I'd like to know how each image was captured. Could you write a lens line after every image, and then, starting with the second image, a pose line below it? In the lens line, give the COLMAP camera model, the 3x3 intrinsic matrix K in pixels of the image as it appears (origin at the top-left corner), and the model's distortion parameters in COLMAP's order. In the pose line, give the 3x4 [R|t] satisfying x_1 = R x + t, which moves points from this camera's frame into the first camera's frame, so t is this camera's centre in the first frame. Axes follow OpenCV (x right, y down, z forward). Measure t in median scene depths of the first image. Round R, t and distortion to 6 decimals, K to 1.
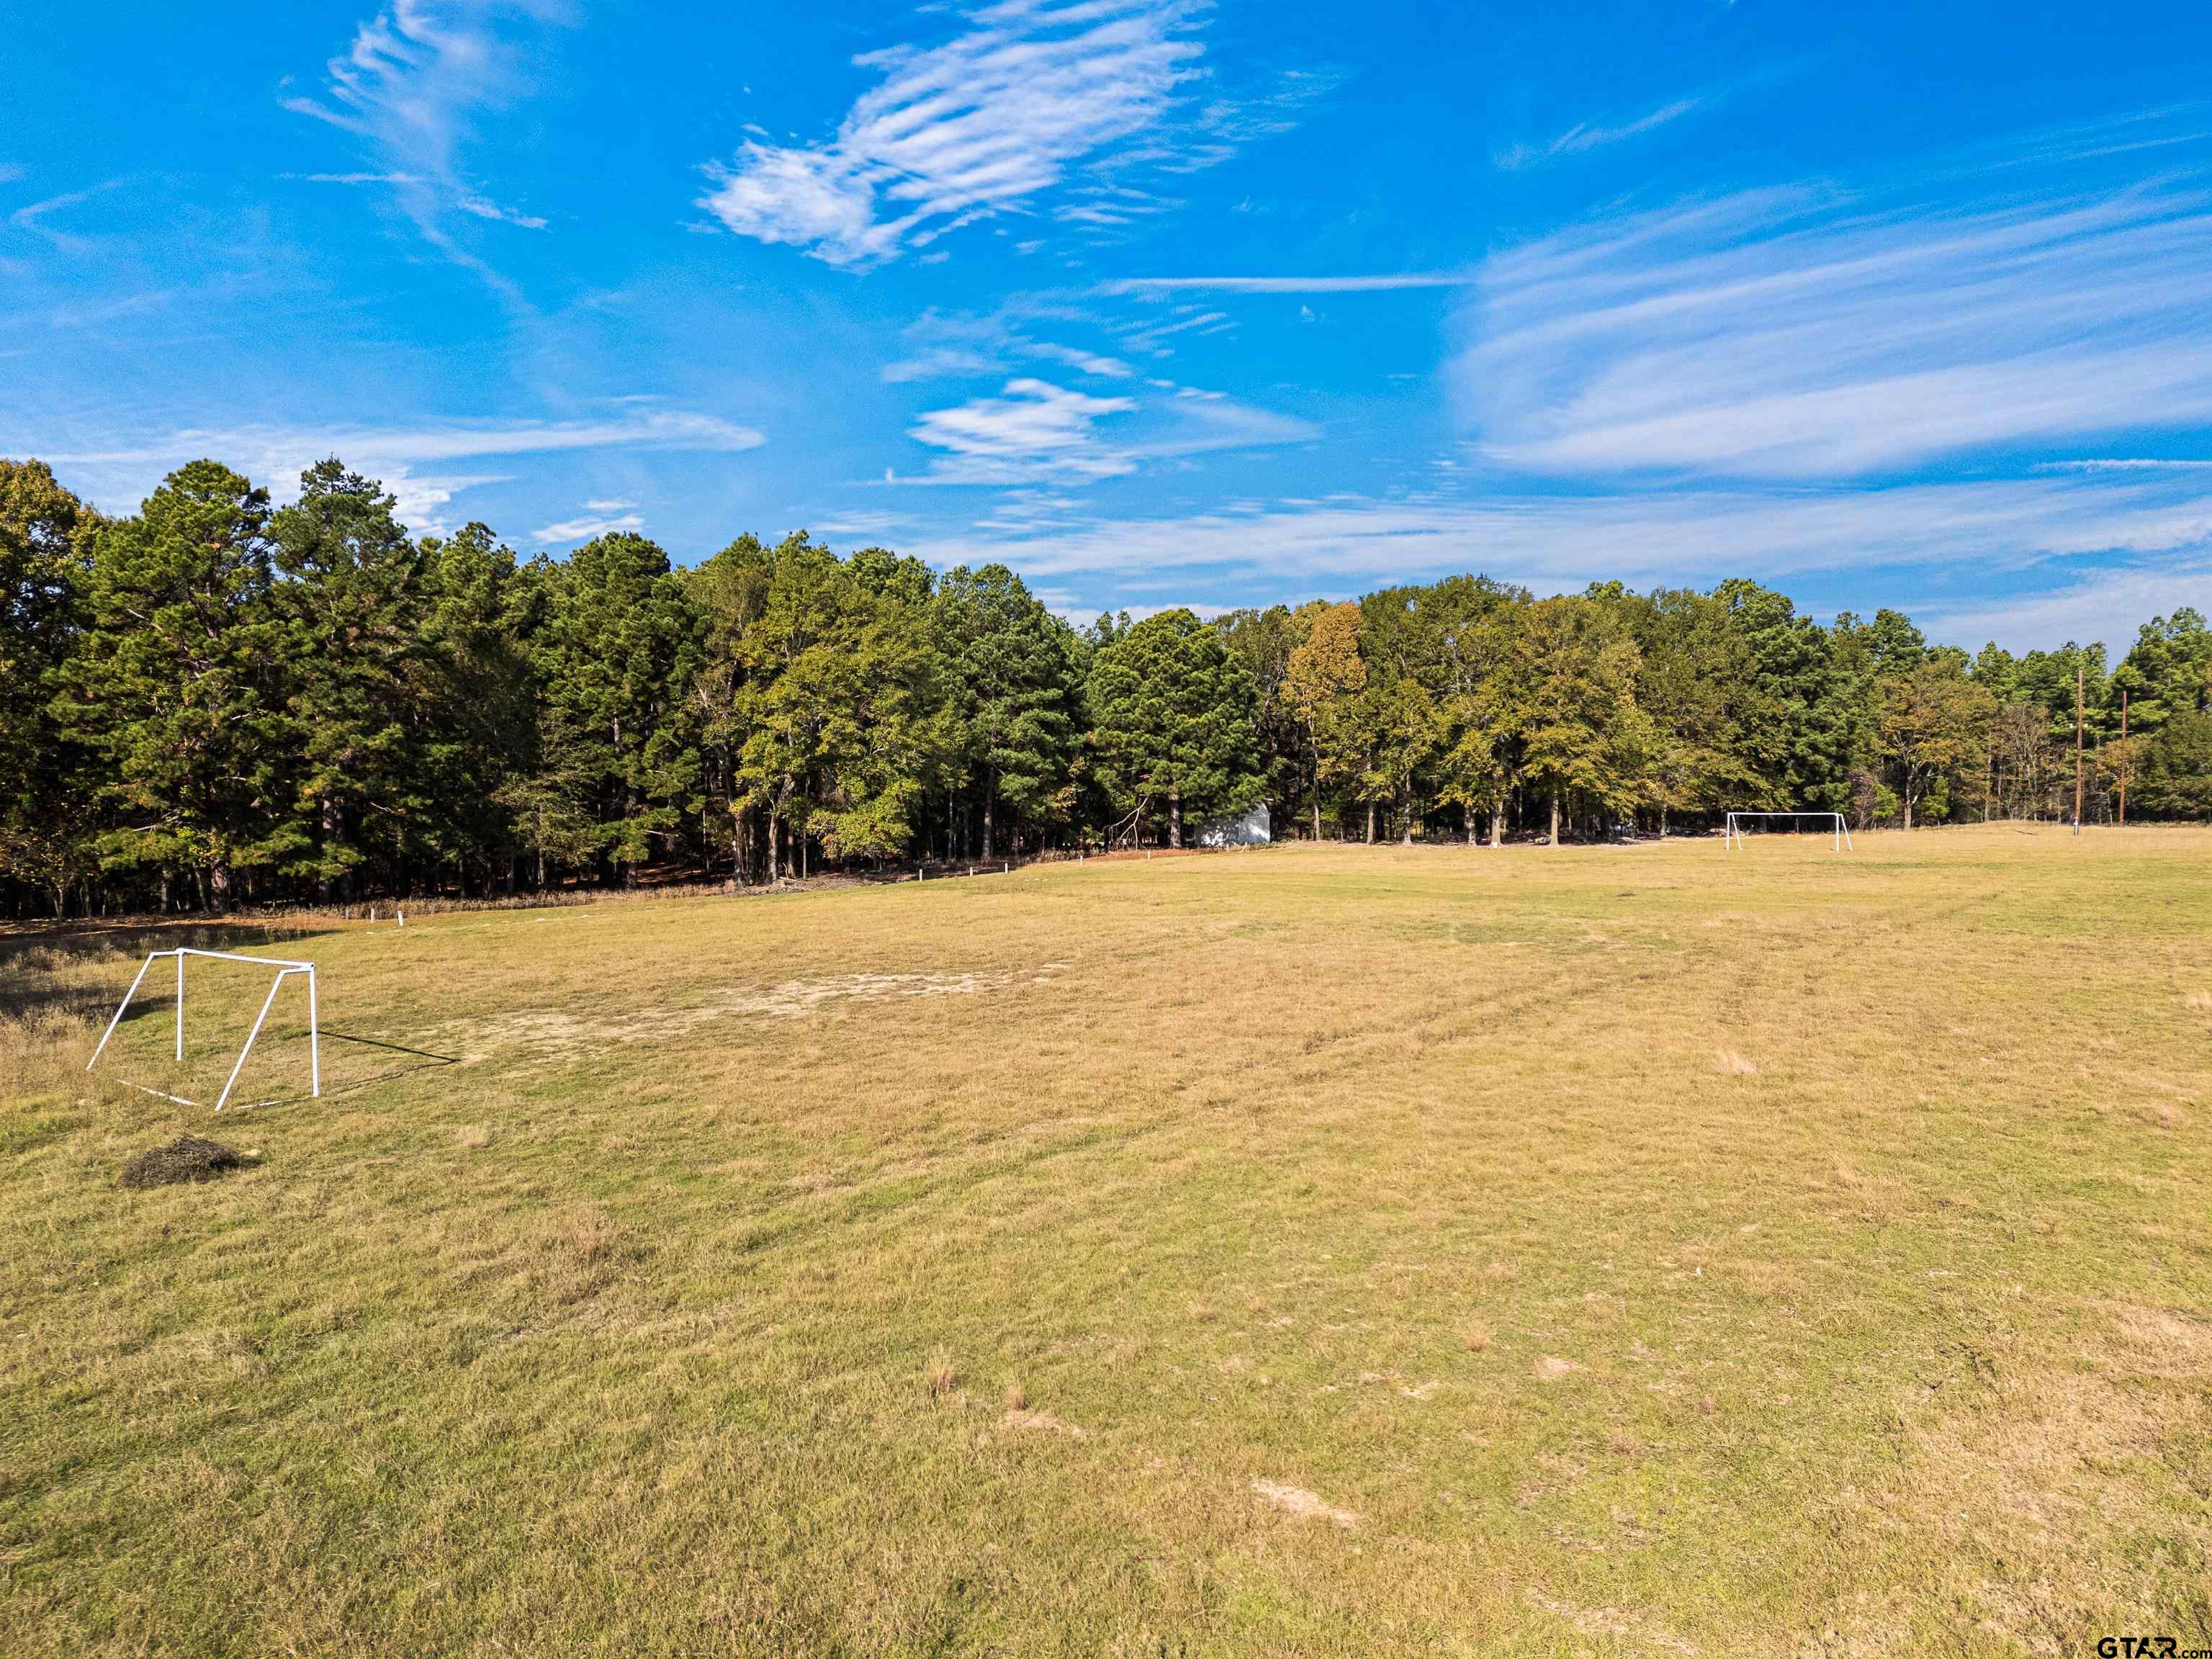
lens RADIAL K [[1583.8, 0, 1087.9], [0, 1583.8, 856.7], [0, 0, 1]] dist [0.057721, -0.064718]
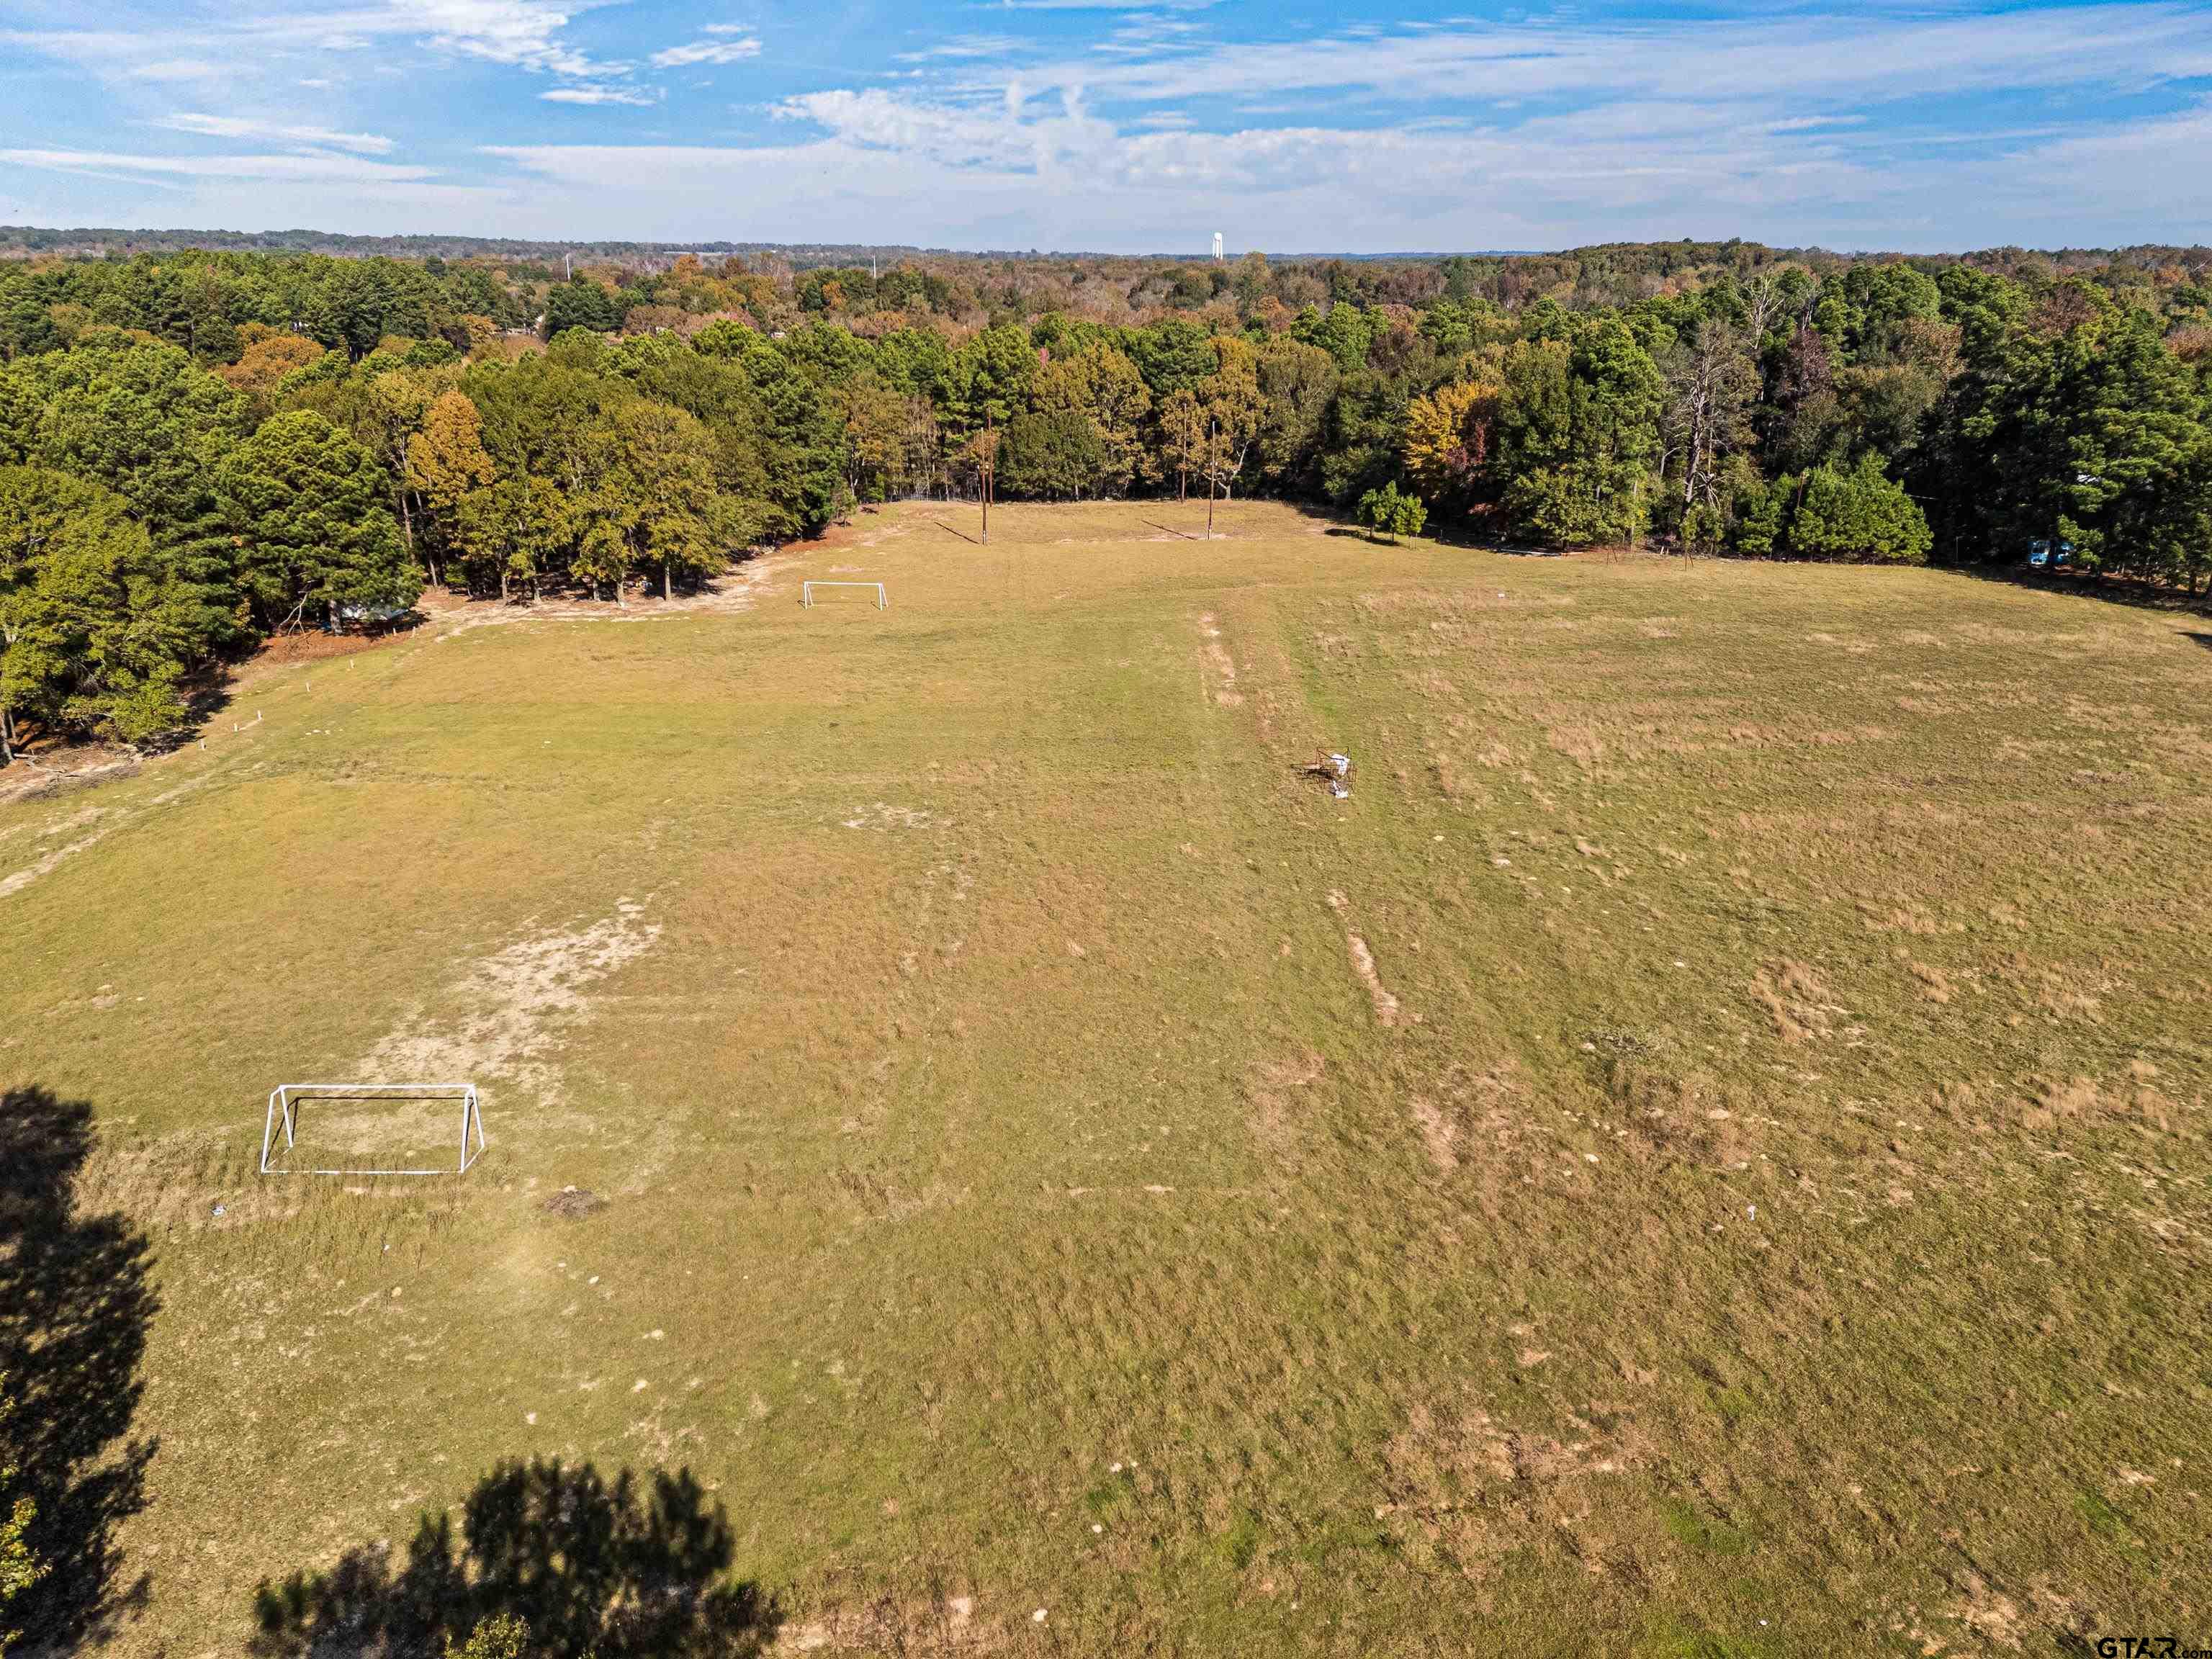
lens RADIAL K [[1583.8, 0, 1076.8], [0, 1583.8, 851.9], [0, 0, 1]] dist [0.057721, -0.064718]
pose [[0.769597, -0.217450, 0.600364, -0.211169], [0.030232, 0.951582, 0.305906, -0.157650], [-0.637814, -0.217274, 0.738908, -0.154614]]
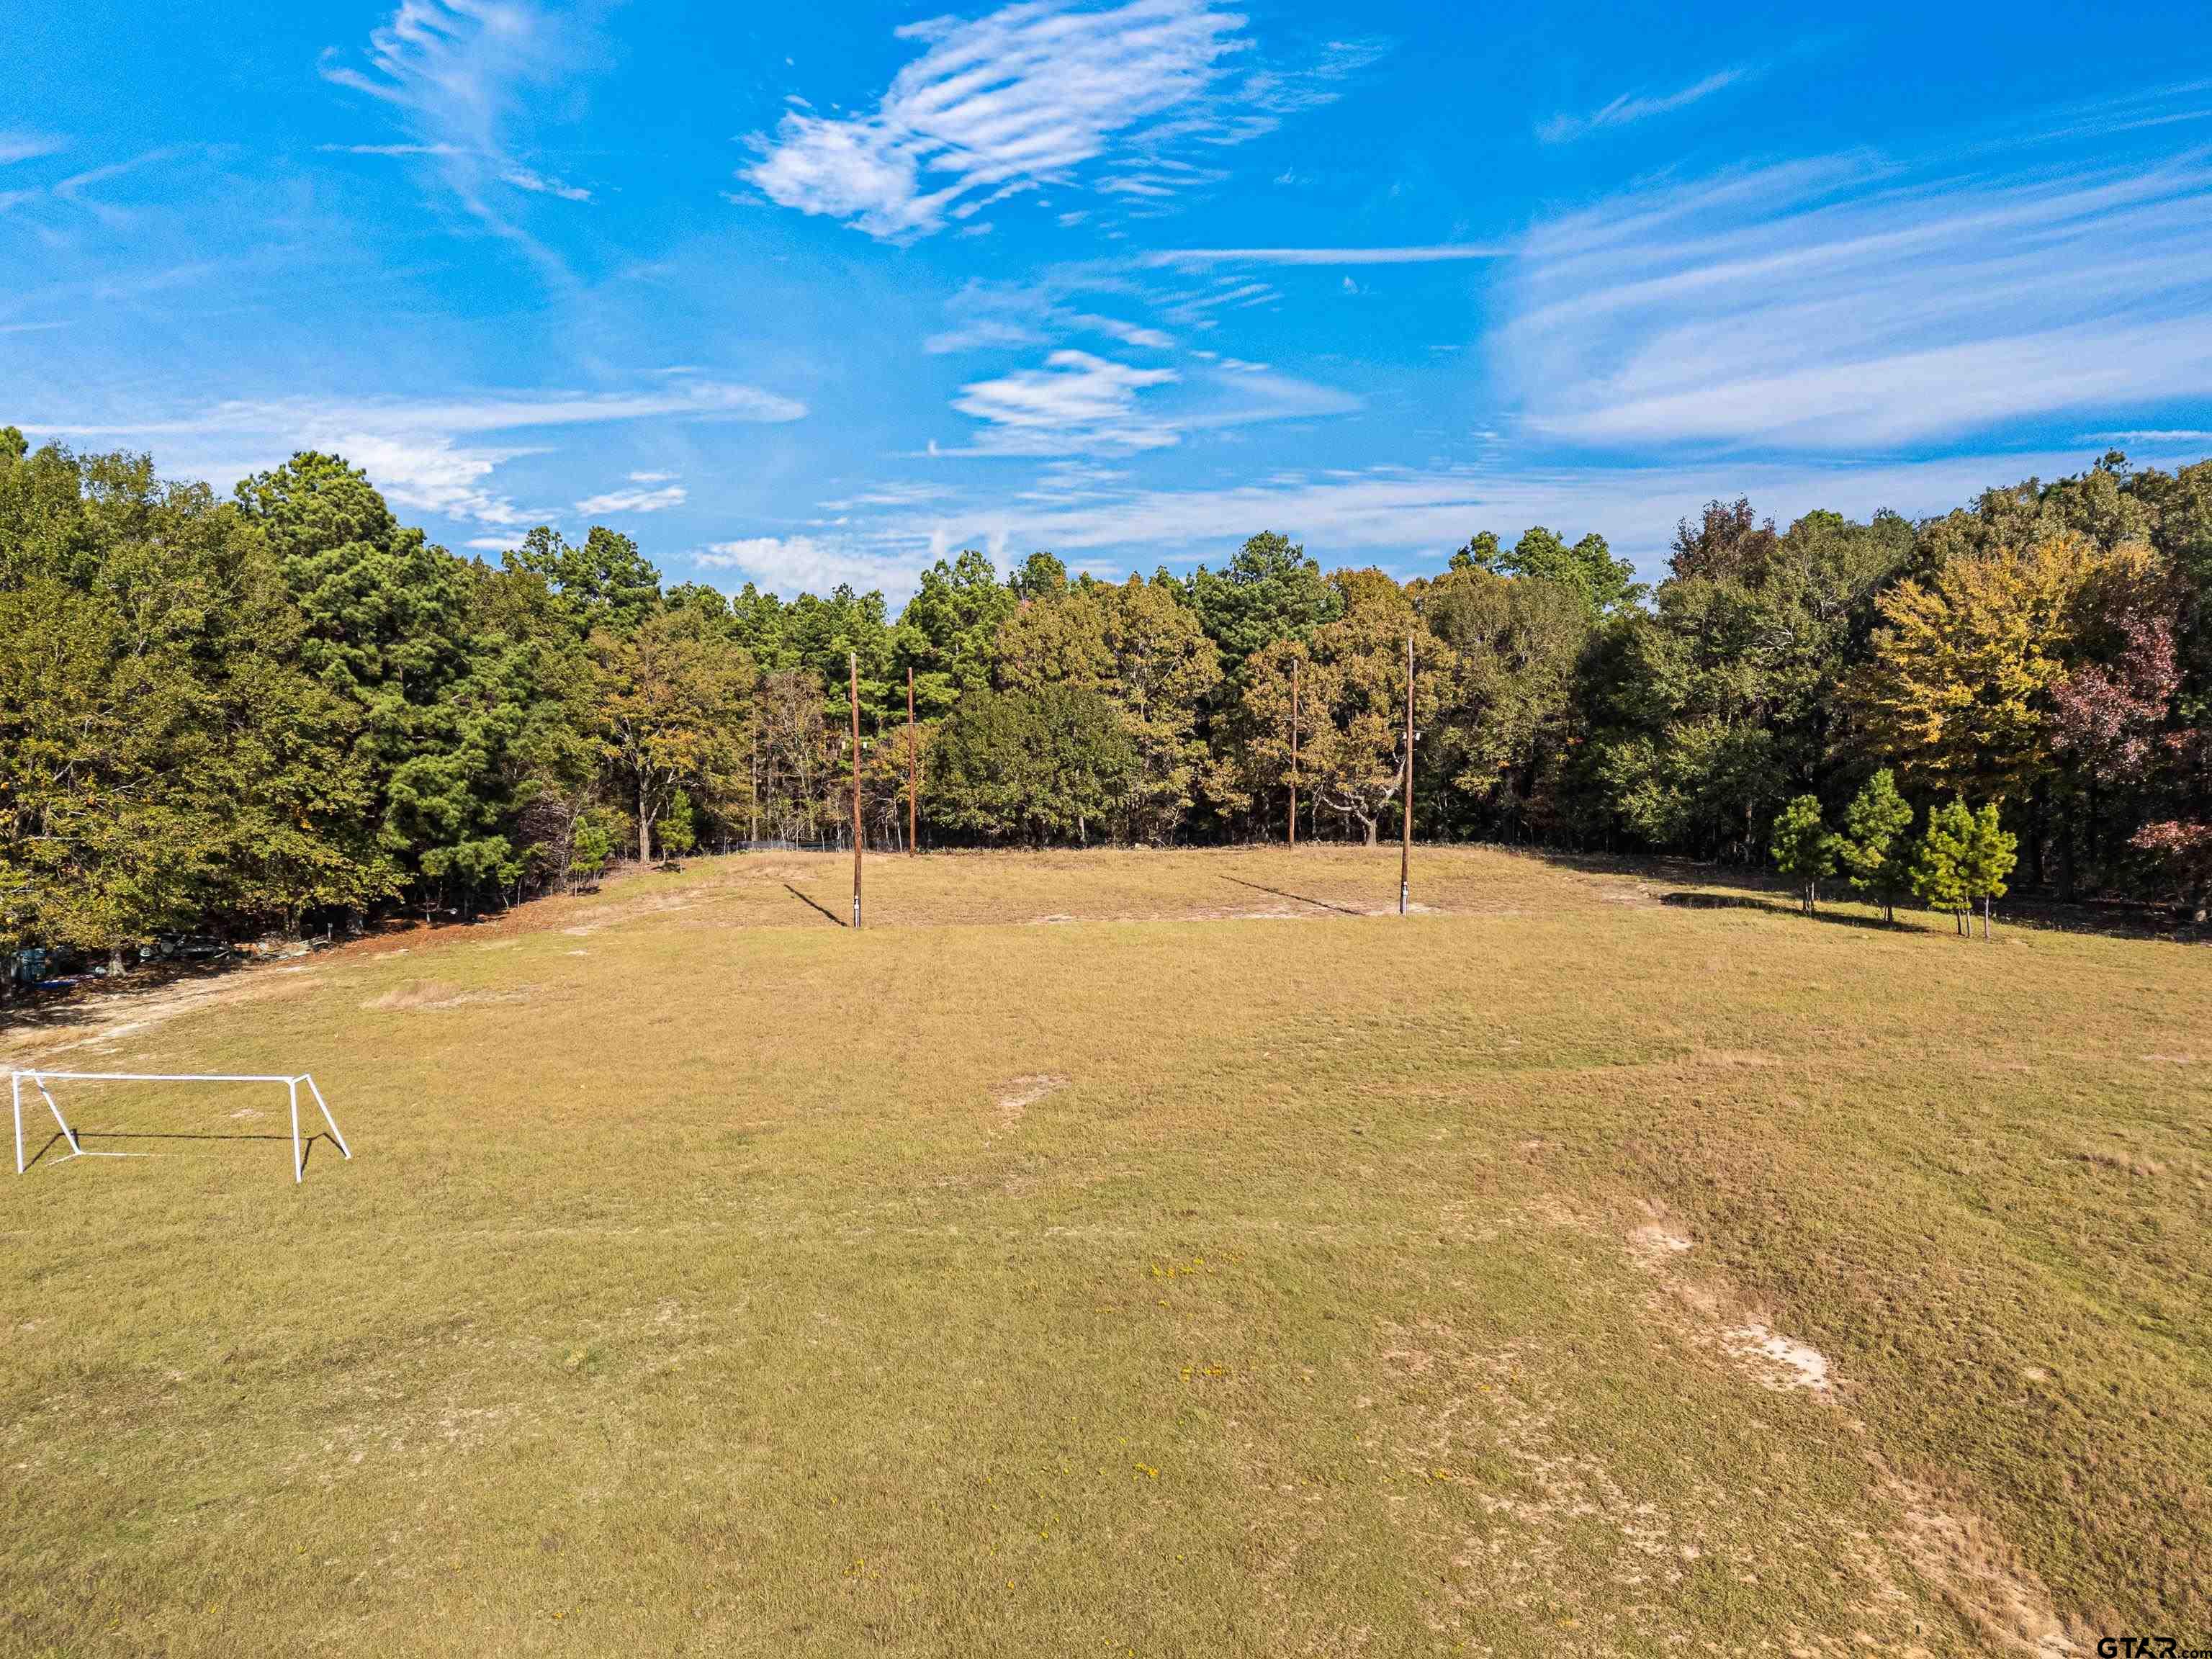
lens RADIAL K [[1583.8, 0, 1084.8], [0, 1583.8, 833.5], [0, 0, 1]] dist [0.057721, -0.064718]
pose [[0.770409, -0.060764, 0.634647, 0.259800], [0.033250, 0.997922, 0.055183, -0.066658], [-0.636682, -0.021411, 0.770829, 0.414567]]
